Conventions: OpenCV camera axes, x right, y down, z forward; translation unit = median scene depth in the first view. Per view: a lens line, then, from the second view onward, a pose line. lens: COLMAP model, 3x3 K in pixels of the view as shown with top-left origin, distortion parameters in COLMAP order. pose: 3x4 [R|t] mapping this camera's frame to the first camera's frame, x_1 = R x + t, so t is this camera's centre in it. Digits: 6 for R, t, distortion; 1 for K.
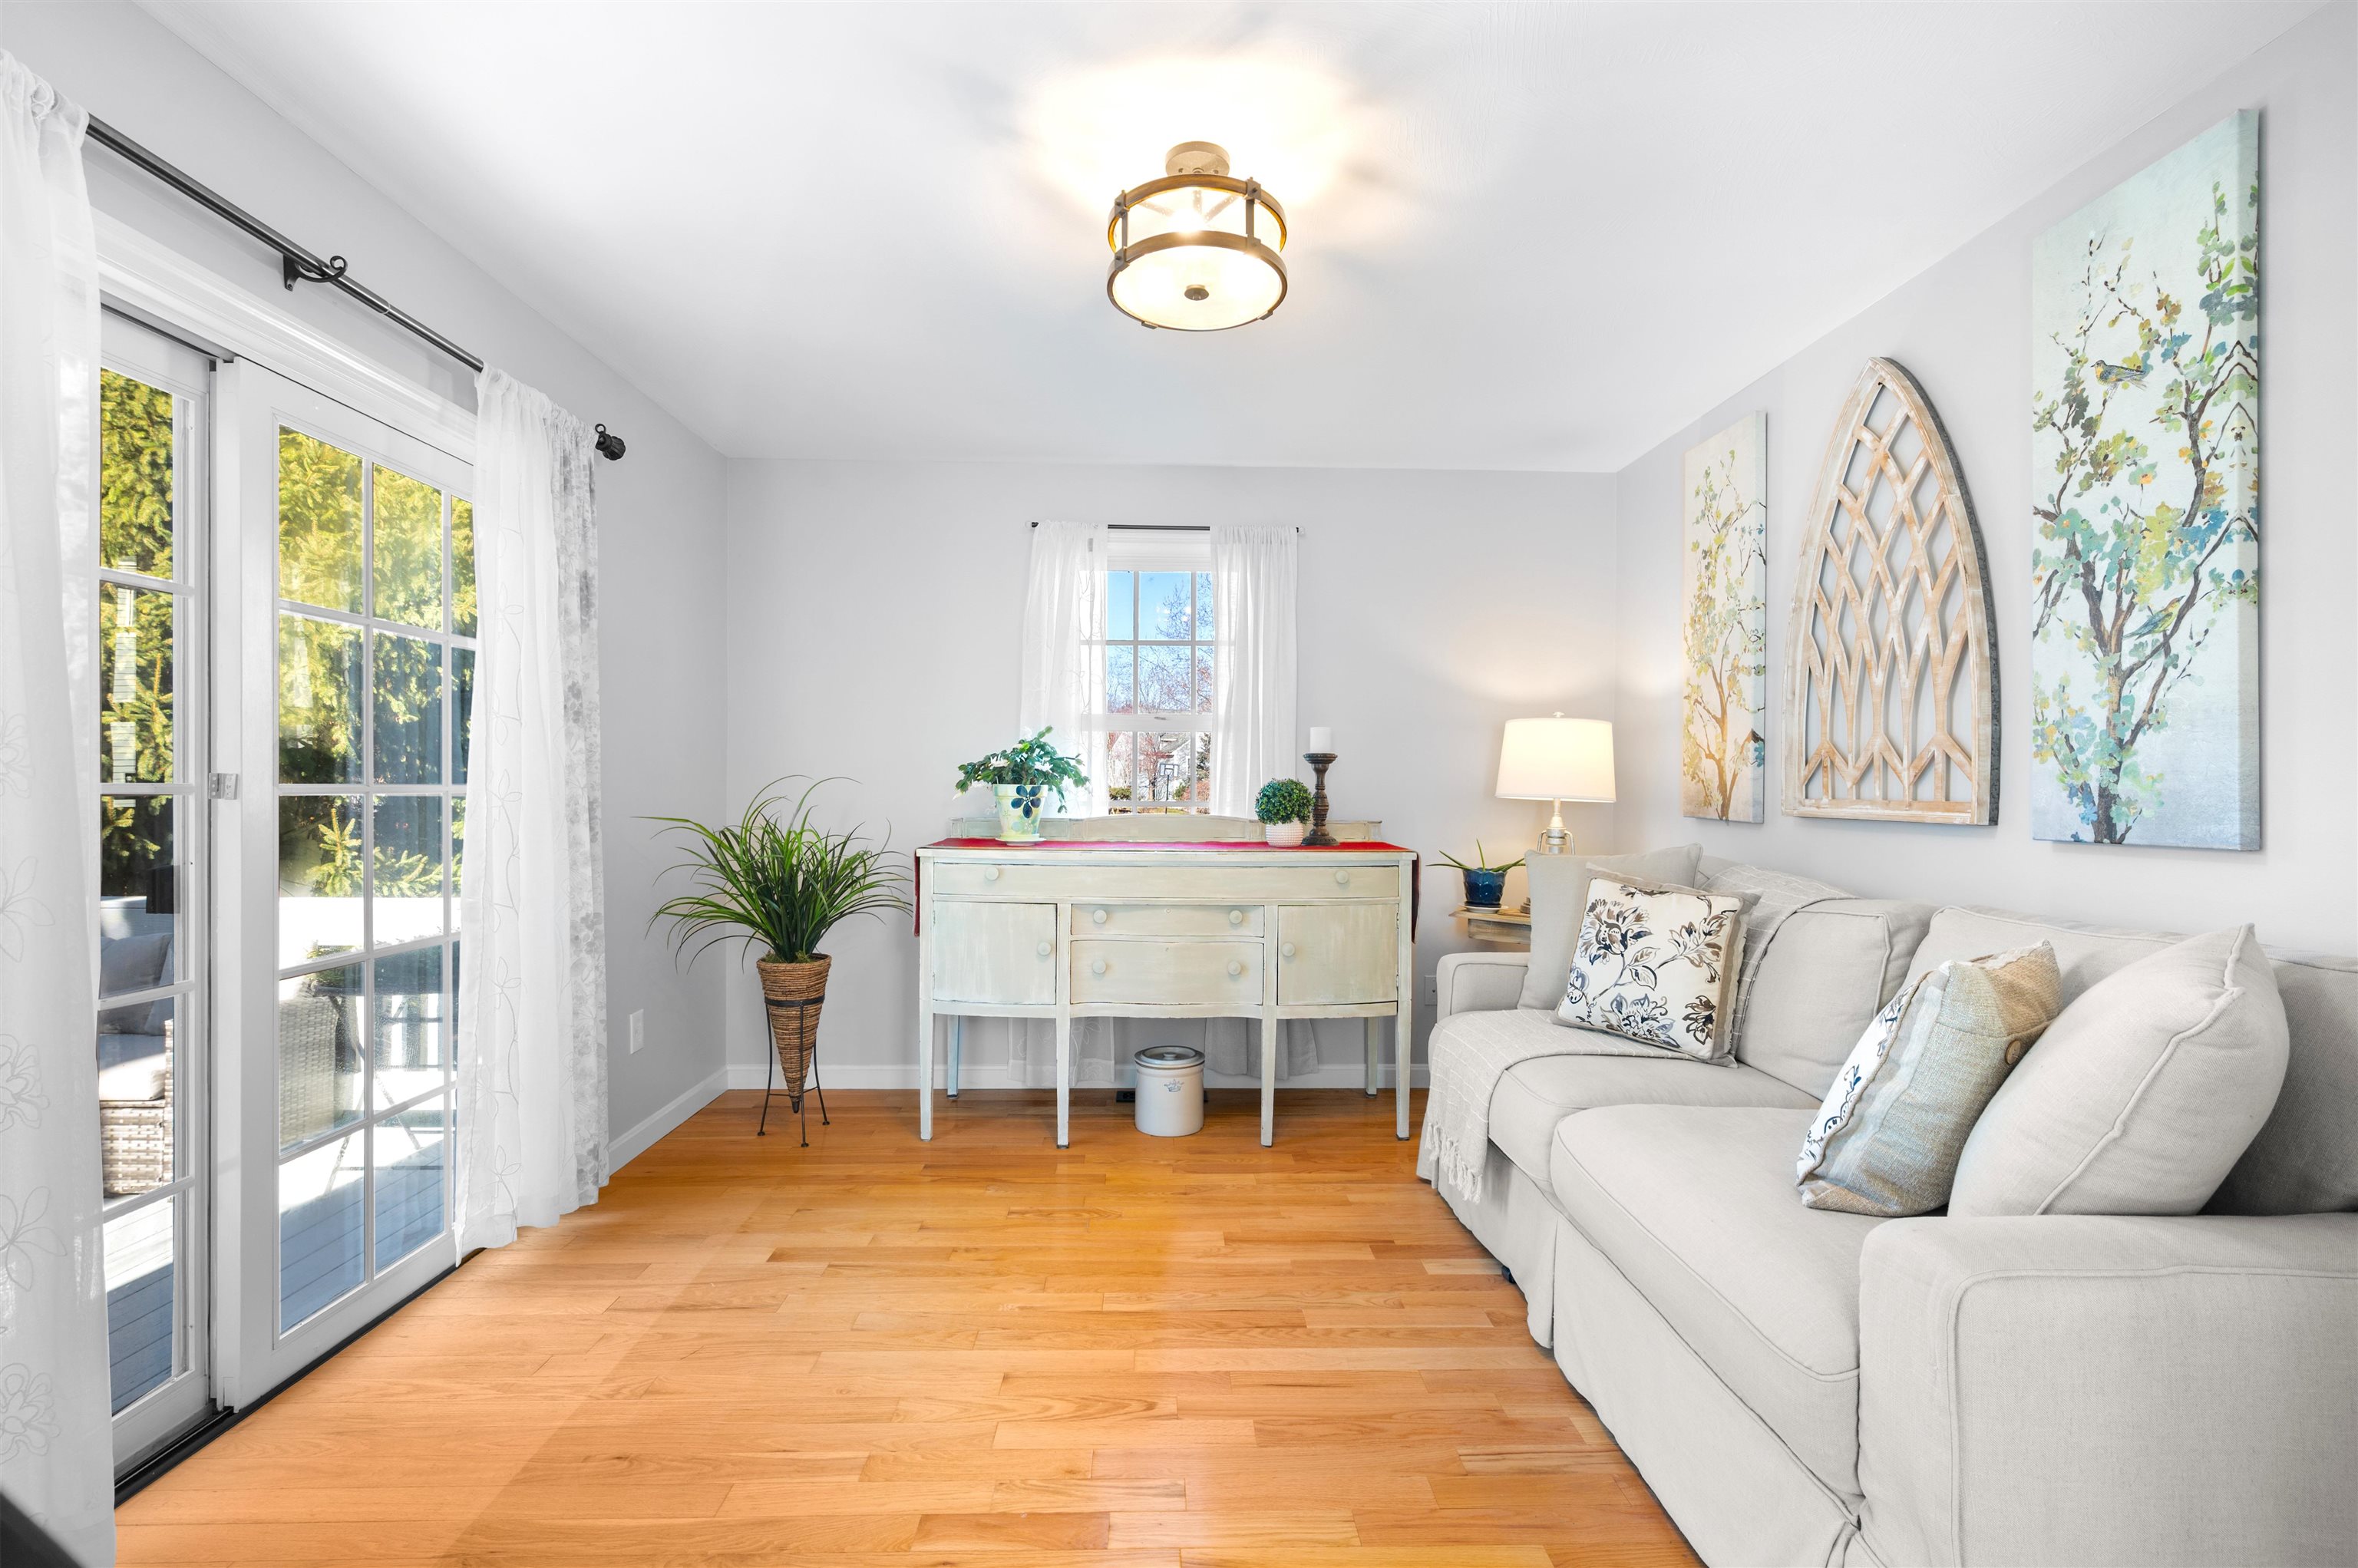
lens RADIAL K [[1057.2, 0, 1176.0], [0, 1057.2, 793.9], [0, 0, 1]] dist [-0.001543, -0.000356]
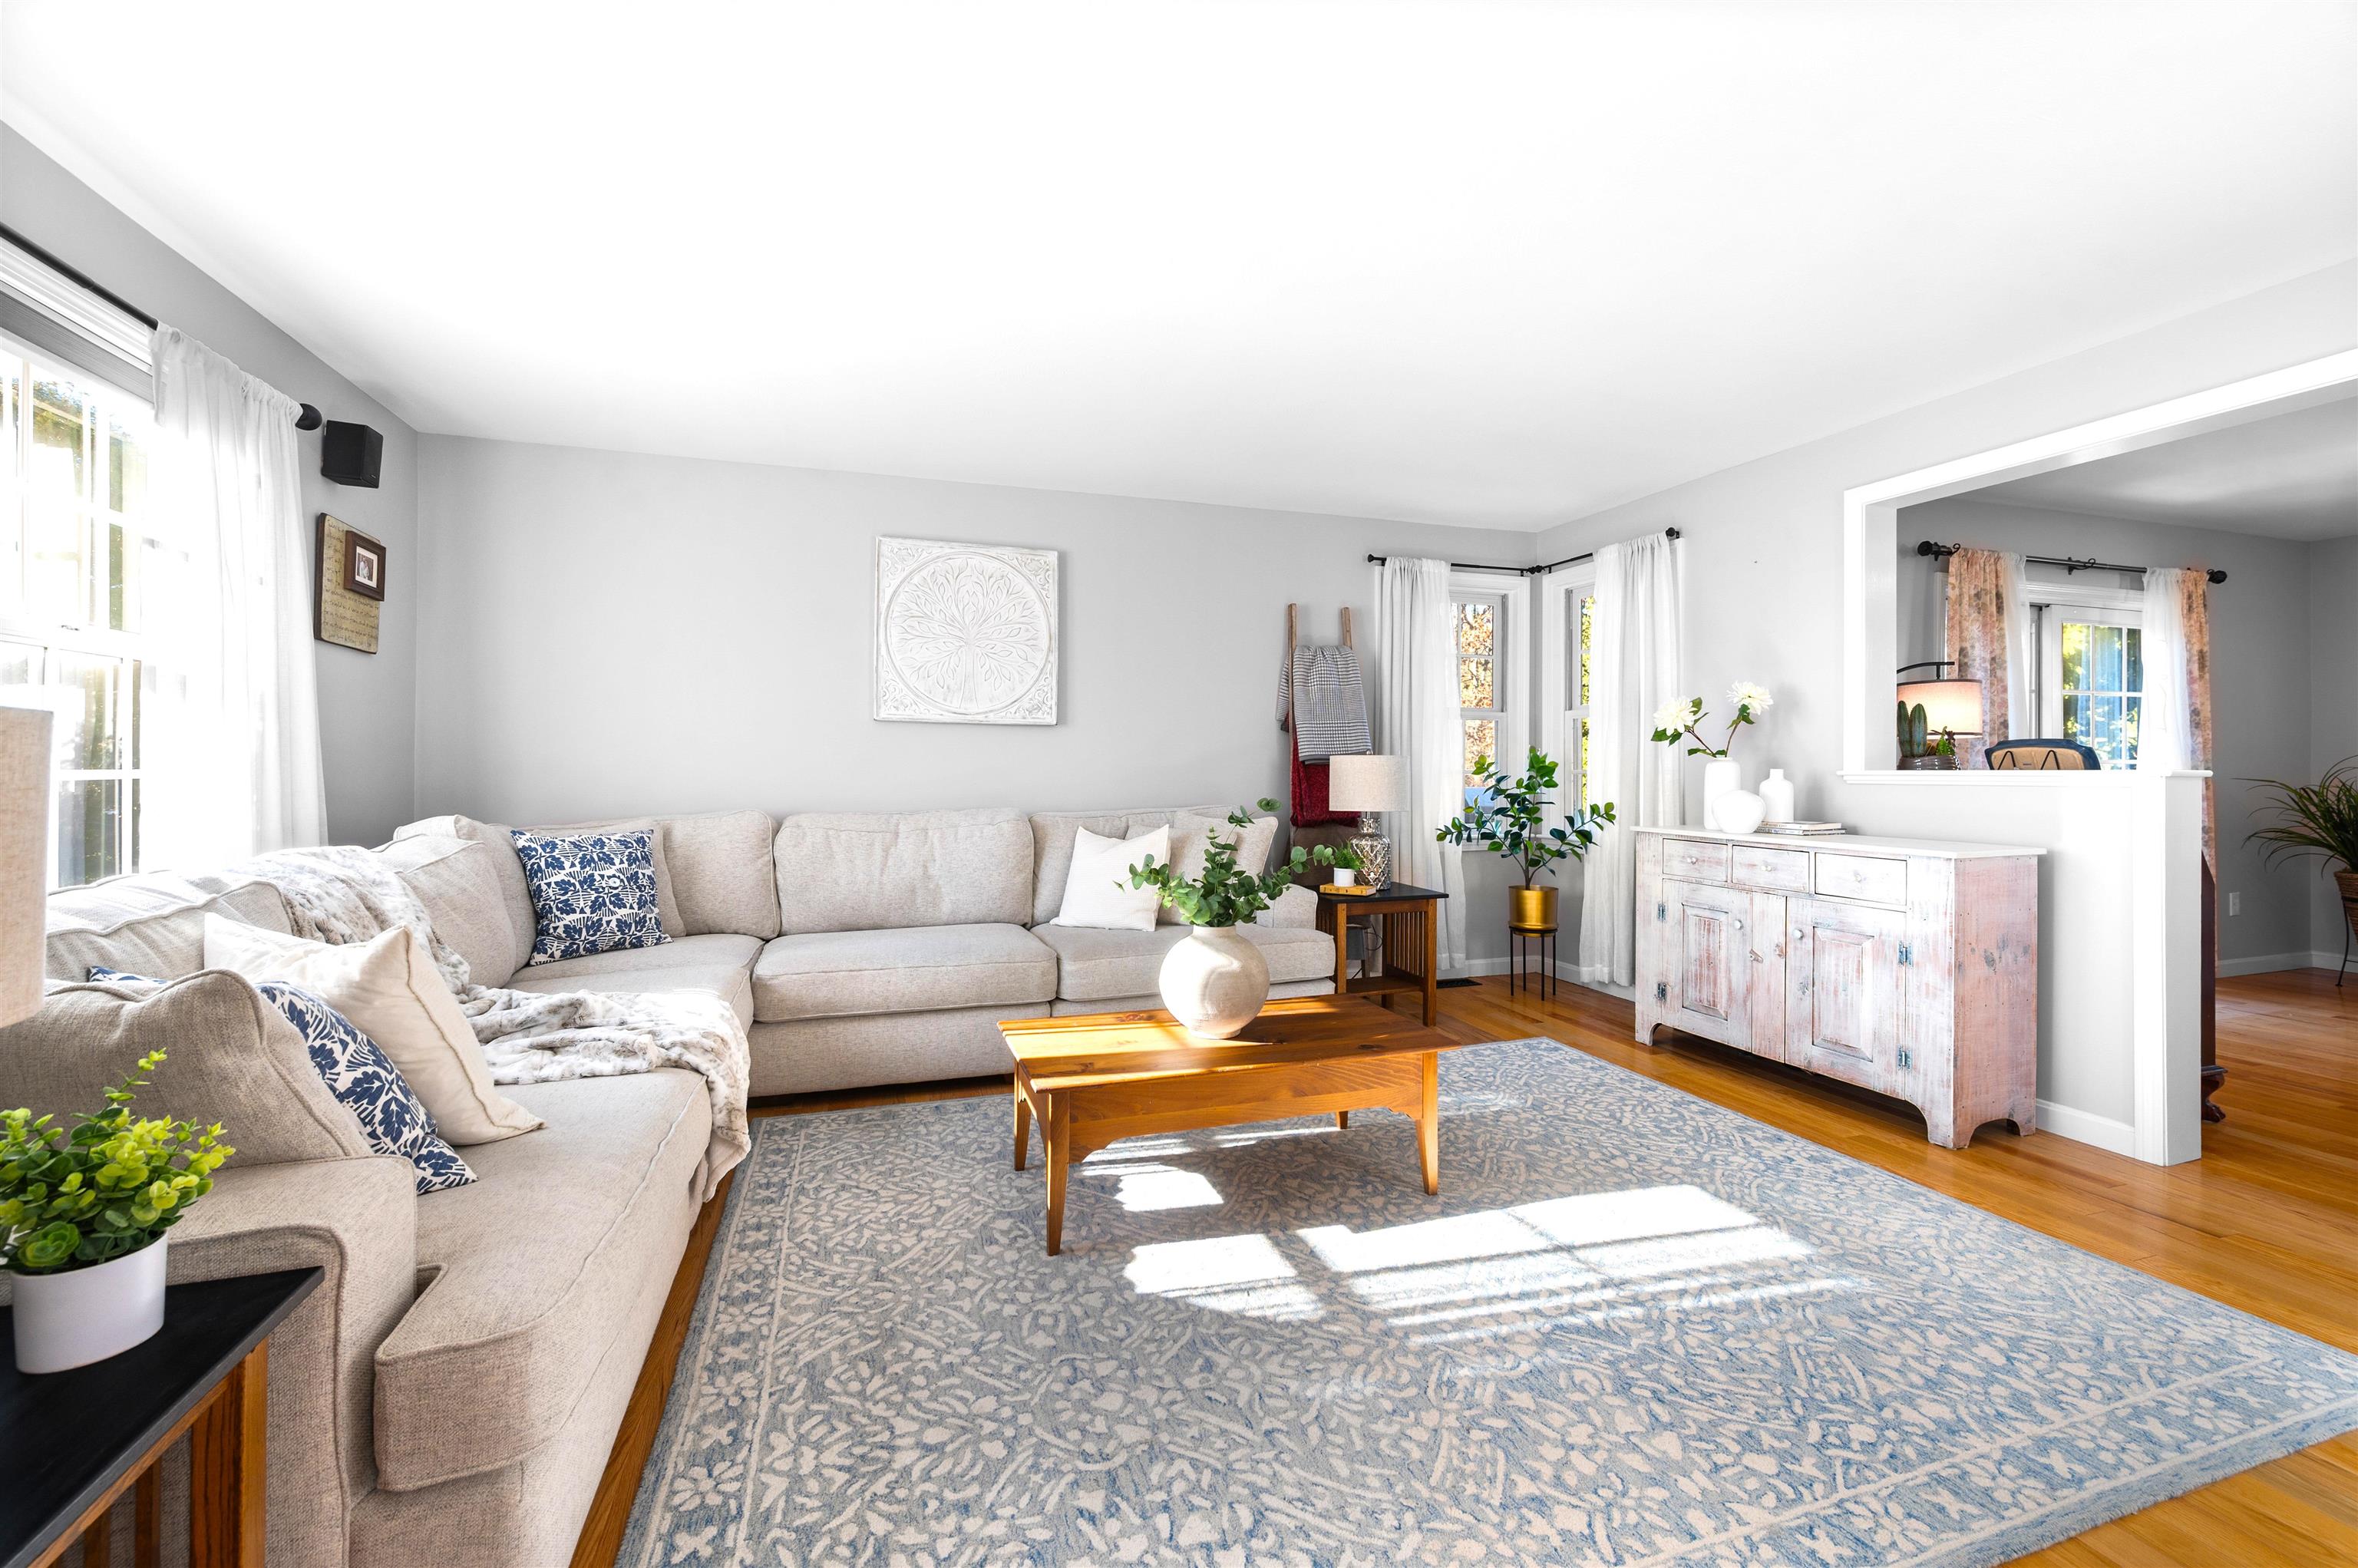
lens RADIAL K [[973.1, 0, 1180.1], [0, 973.1, 760.3], [0, 0, 1]] dist [0.002118, -0.000841]
pose [[0.287065, -0.003509, -0.957905, 0.511400], [-0.010976, 0.999916, -0.006952, 0.021541], [0.957848, 0.012510, 0.287002, -1.086624]]
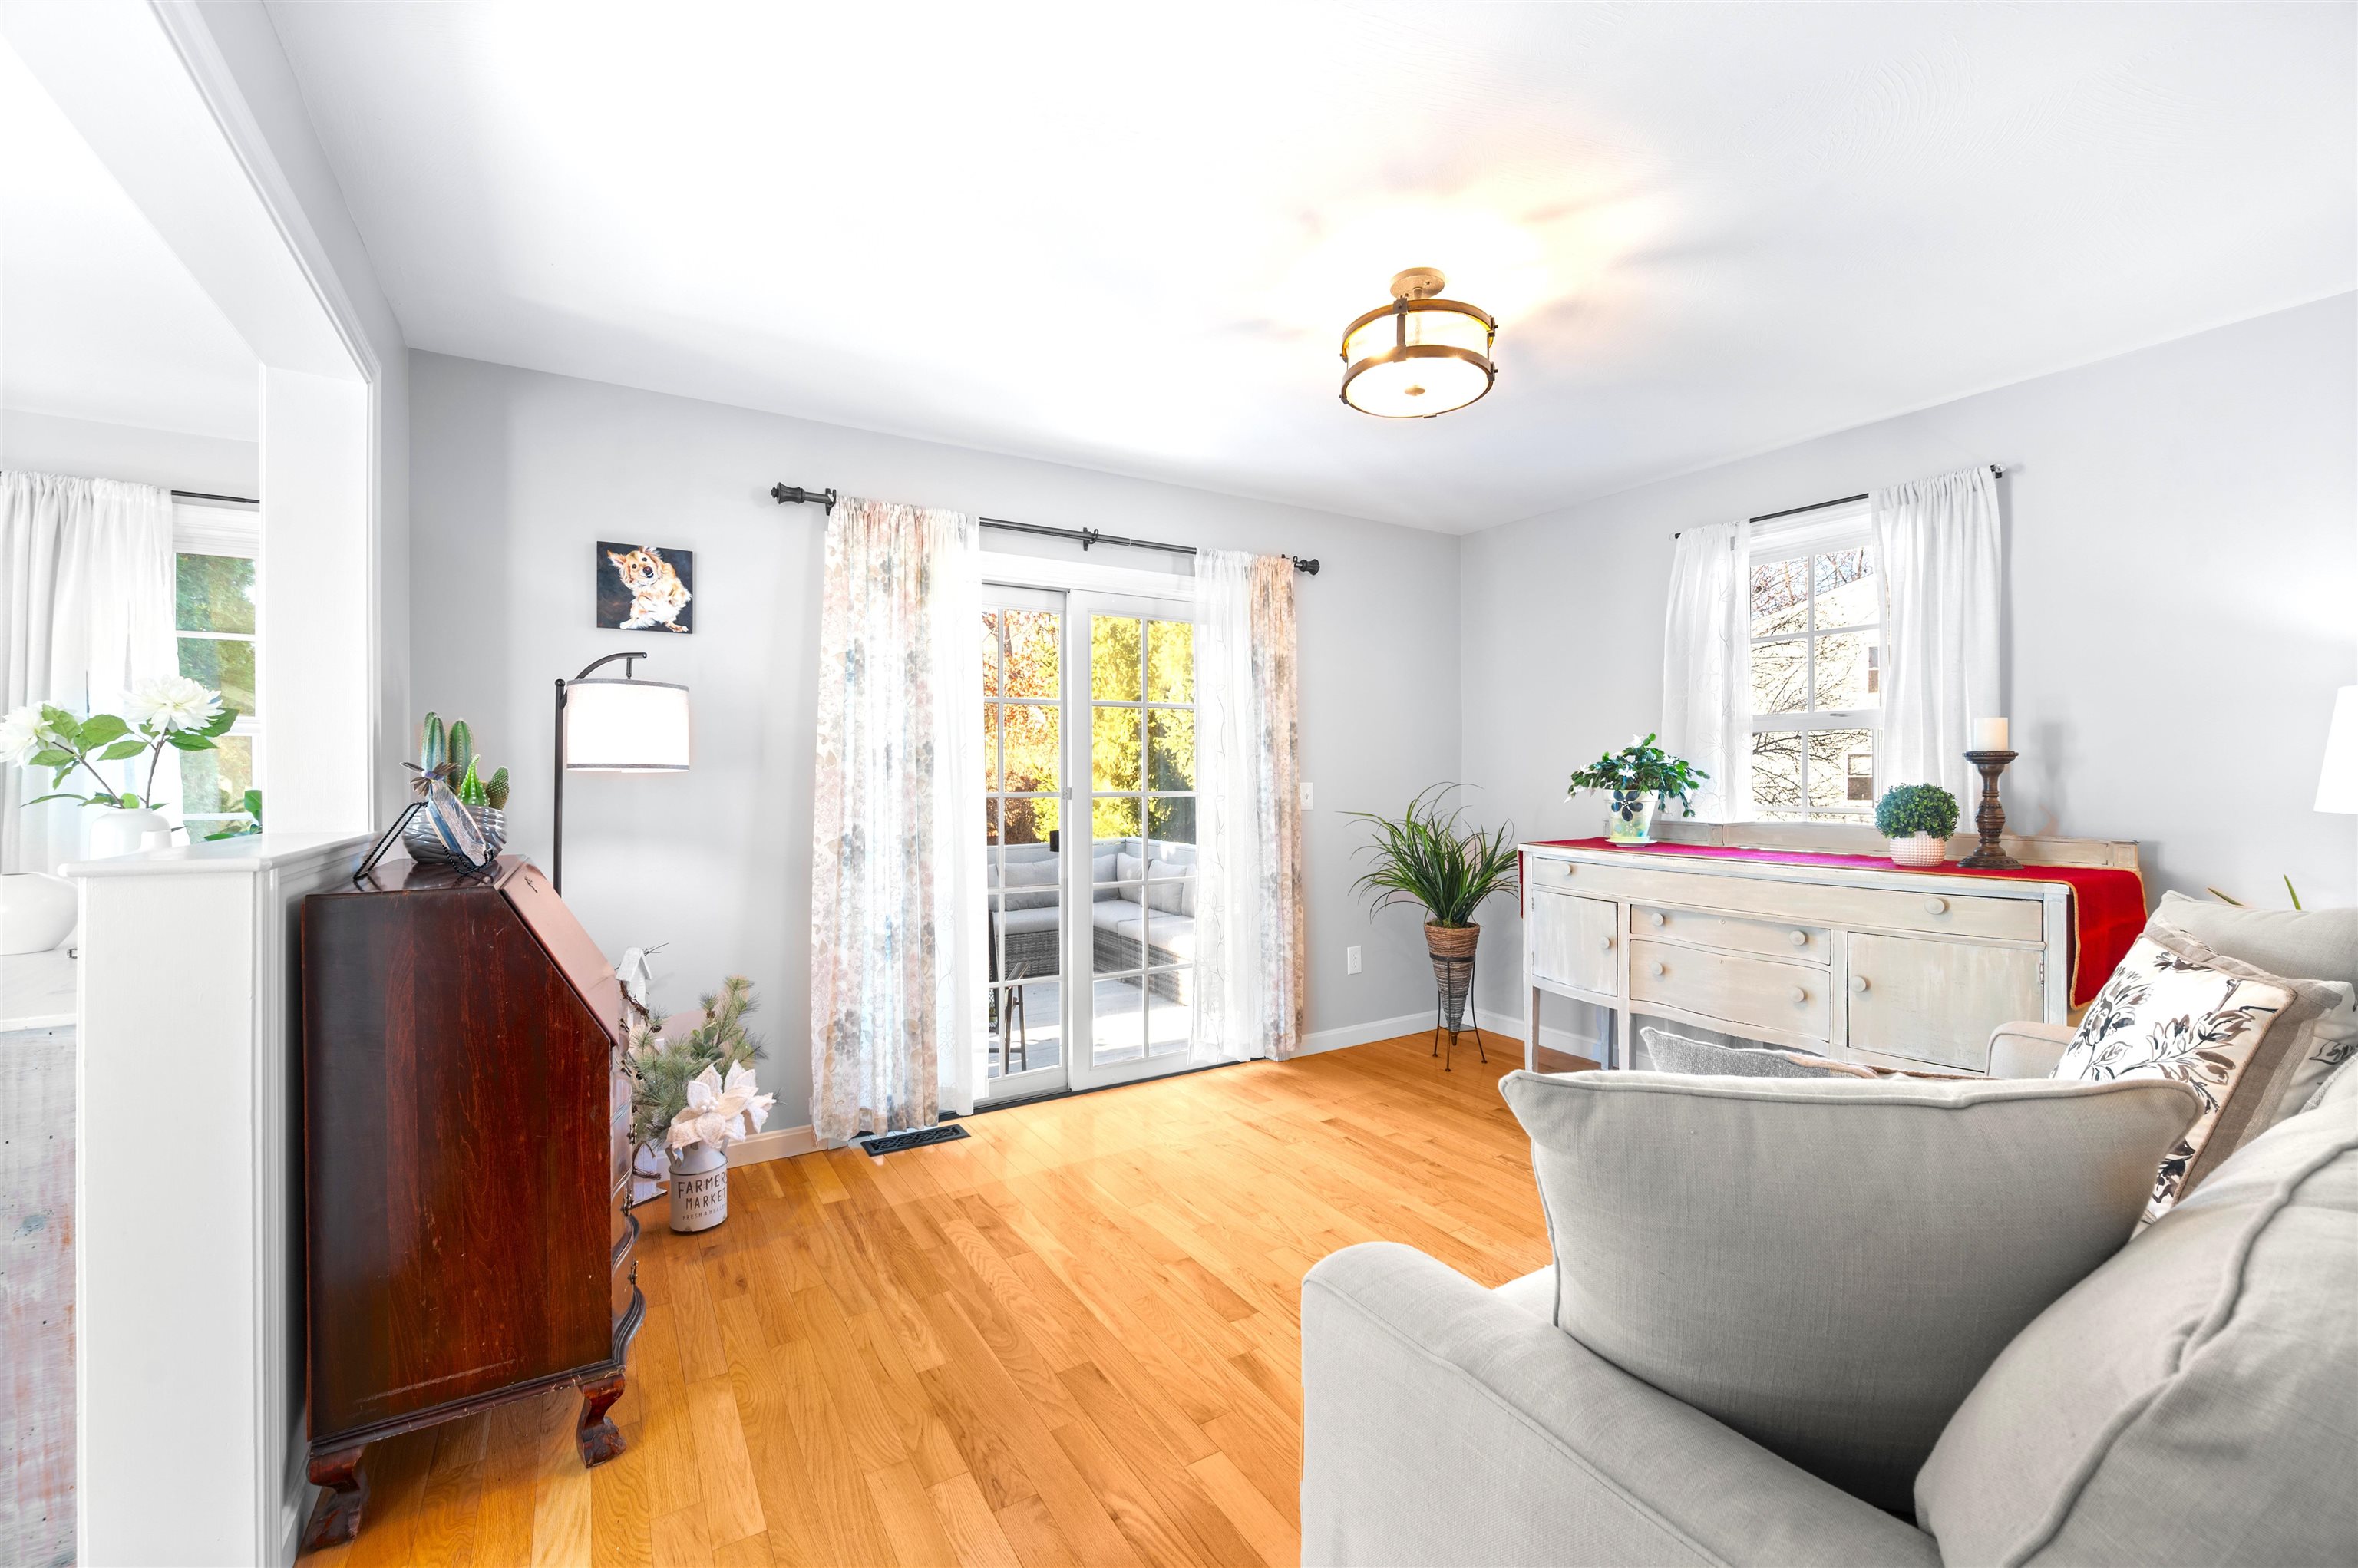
lens RADIAL K [[973.1, 0, 1182.9], [0, 973.1, 779.9], [0, 0, 1]] dist [0.002118, -0.000841]
pose [[0.502316, -0.003974, -0.864675, 0.512200], [-0.001440, 0.999984, -0.005433, -0.013427], [0.864683, 0.003974, 0.502302, 0.126636]]
